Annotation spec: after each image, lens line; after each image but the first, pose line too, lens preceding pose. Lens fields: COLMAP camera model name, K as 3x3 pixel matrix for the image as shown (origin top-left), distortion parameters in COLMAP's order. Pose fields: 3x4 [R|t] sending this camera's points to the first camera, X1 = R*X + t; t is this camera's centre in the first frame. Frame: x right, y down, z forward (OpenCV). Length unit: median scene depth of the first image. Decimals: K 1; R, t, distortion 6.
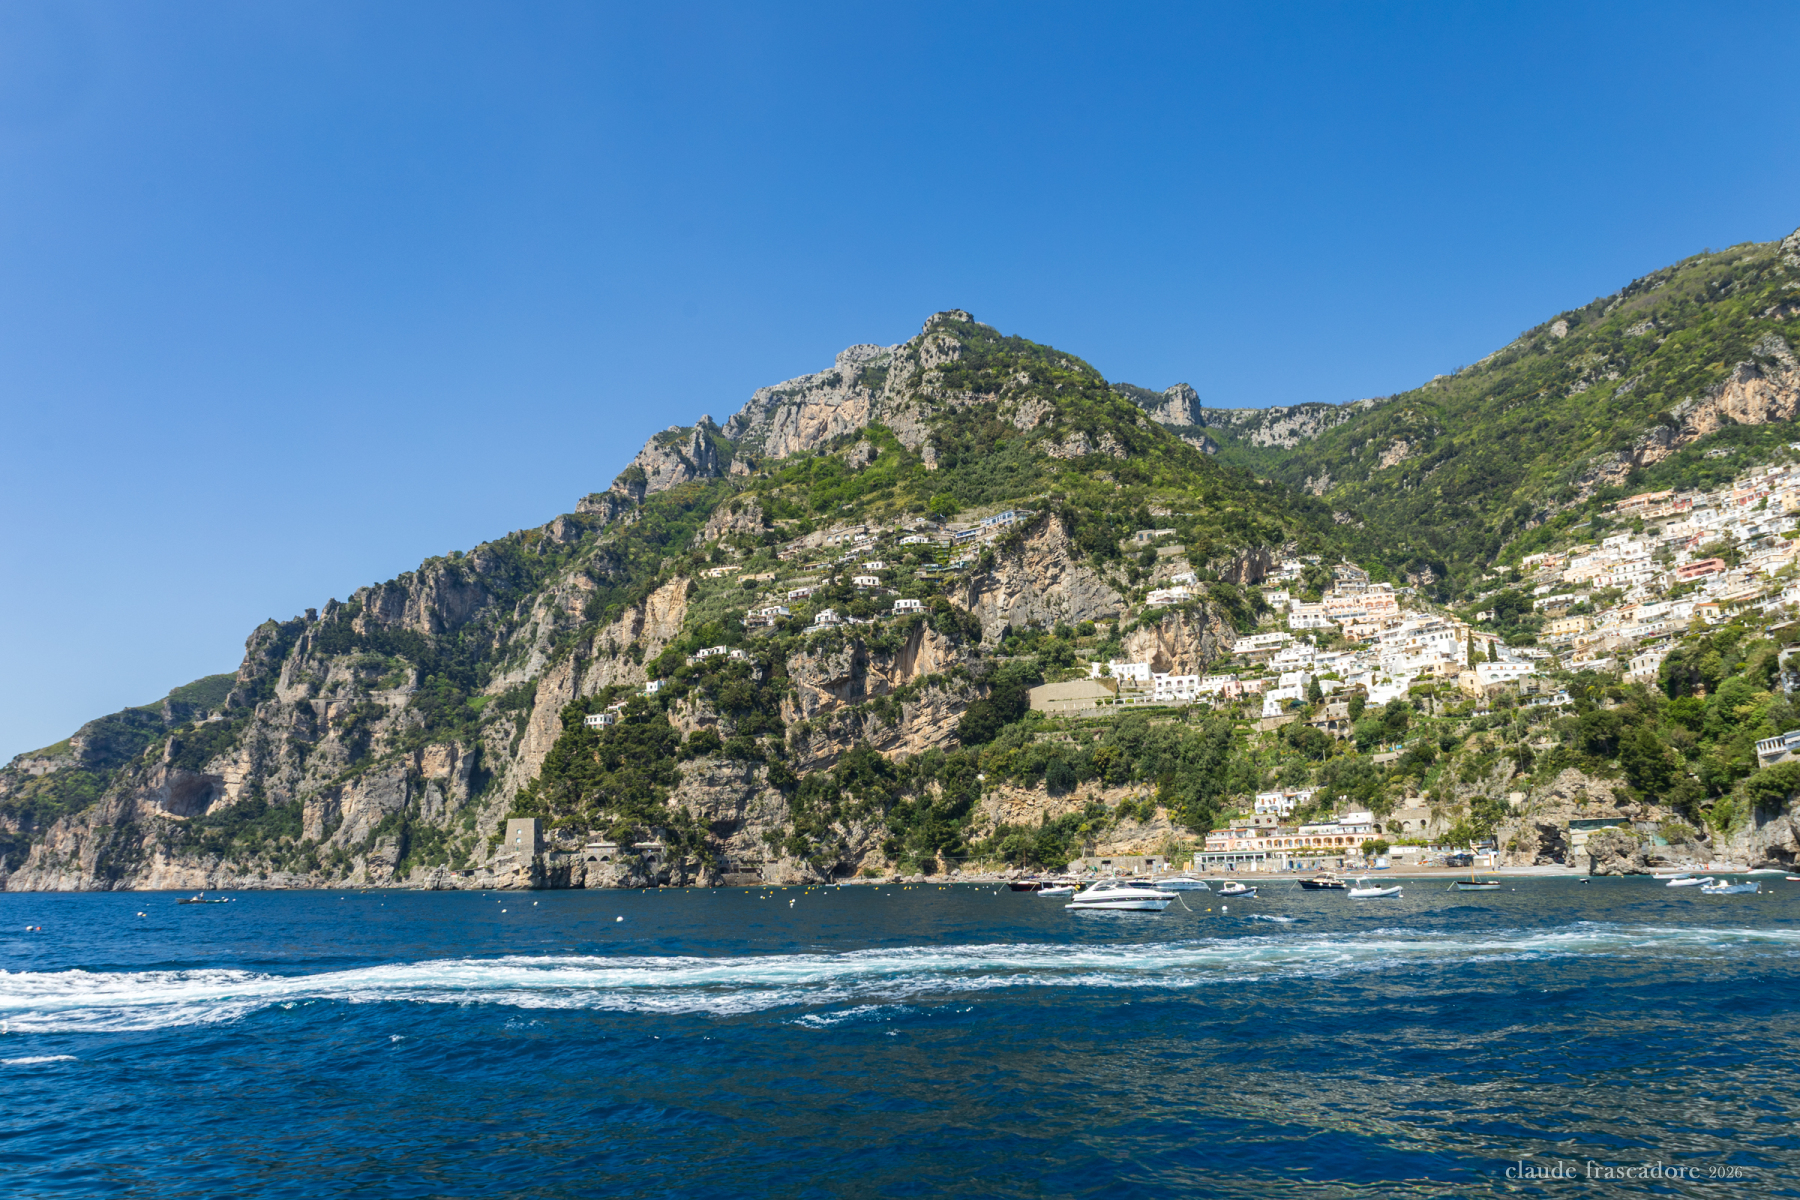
lens RADIAL K [[1220.6, 0, 923.2], [0, 1220.6, 609.3], [0, 0, 1]] dist [-0.004691, 0.002928]
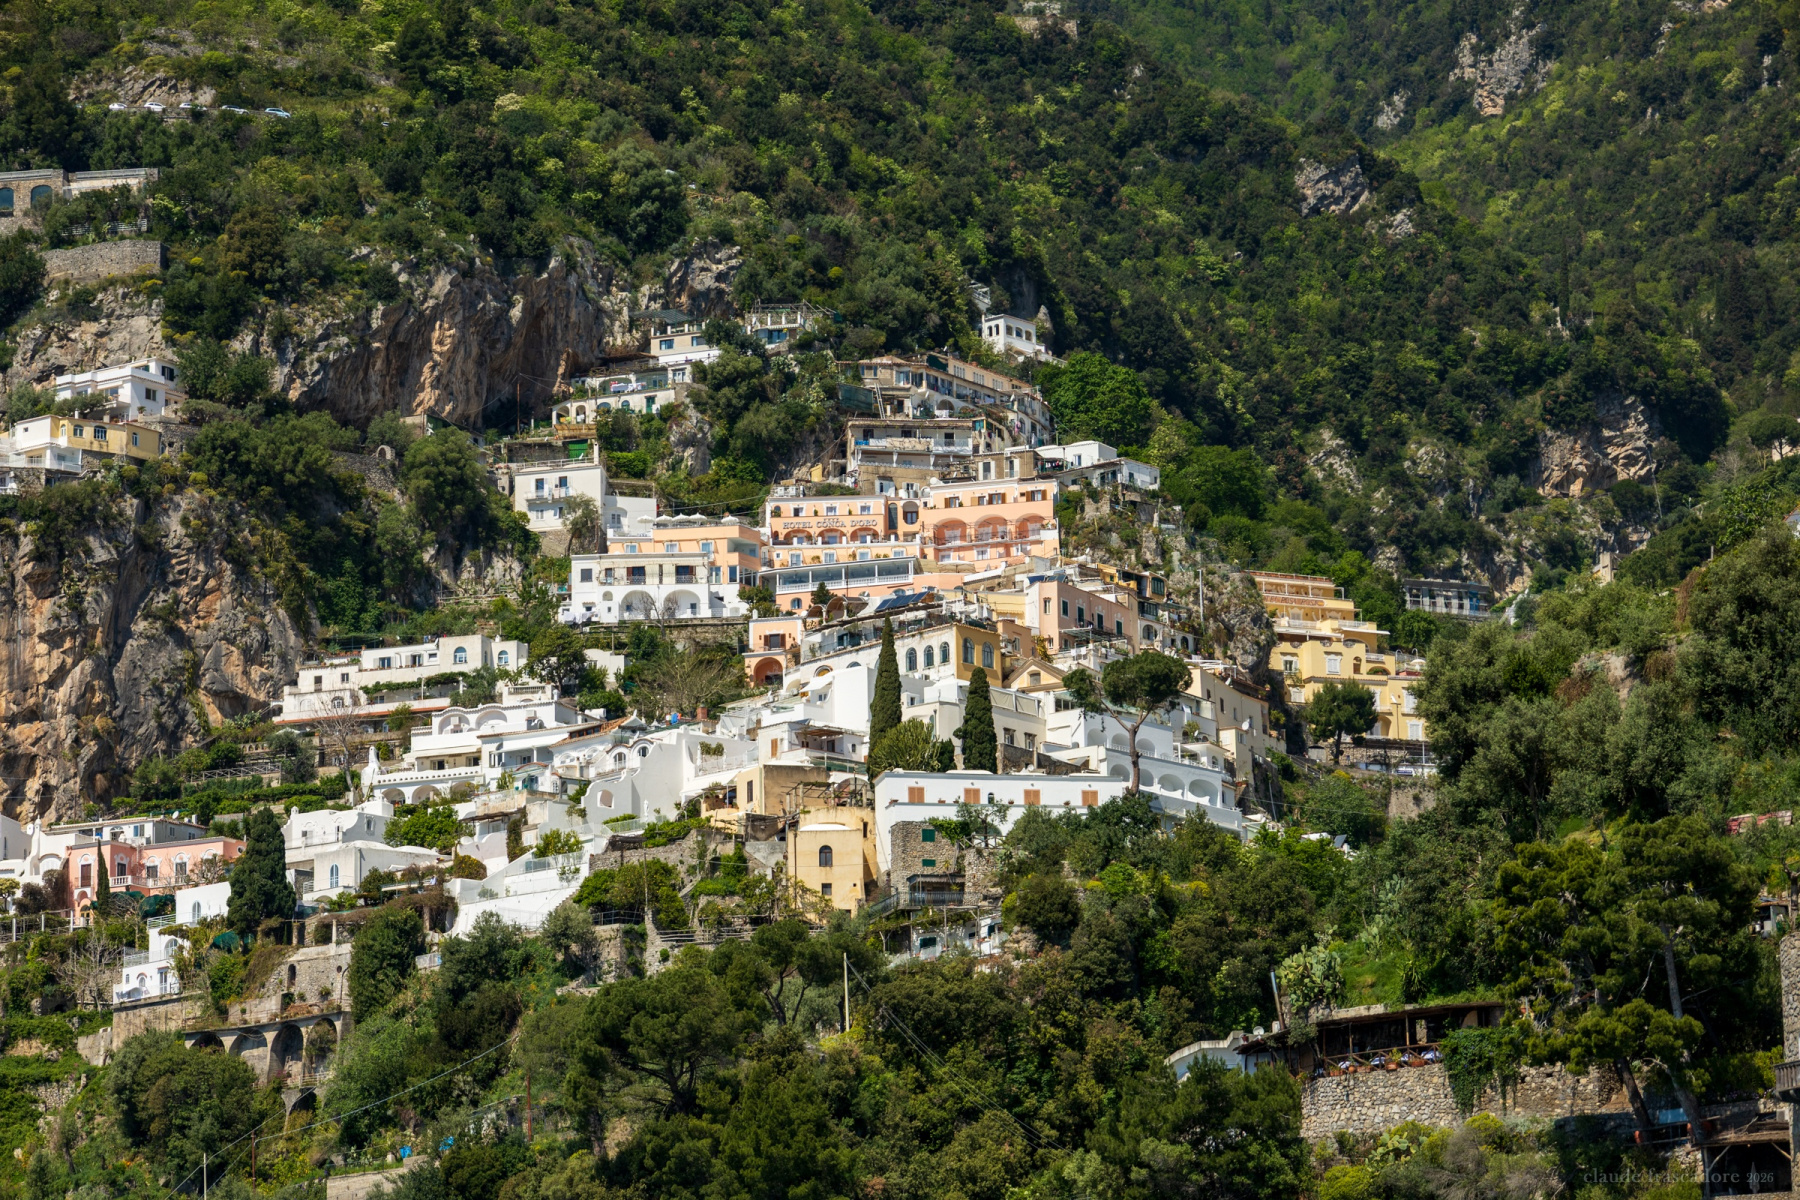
lens RADIAL K [[5104.2, 0, 900.0], [0, 5104.2, 600.0], [0, 0, 1]] dist [0.016994, -0.188362]
pose [[0.992613, 0.028668, 0.117891, 0.242888], [-0.029072, 0.999576, 0.001711, 0.007814], [-0.117792, -0.005126, 0.993025, 0.055709]]
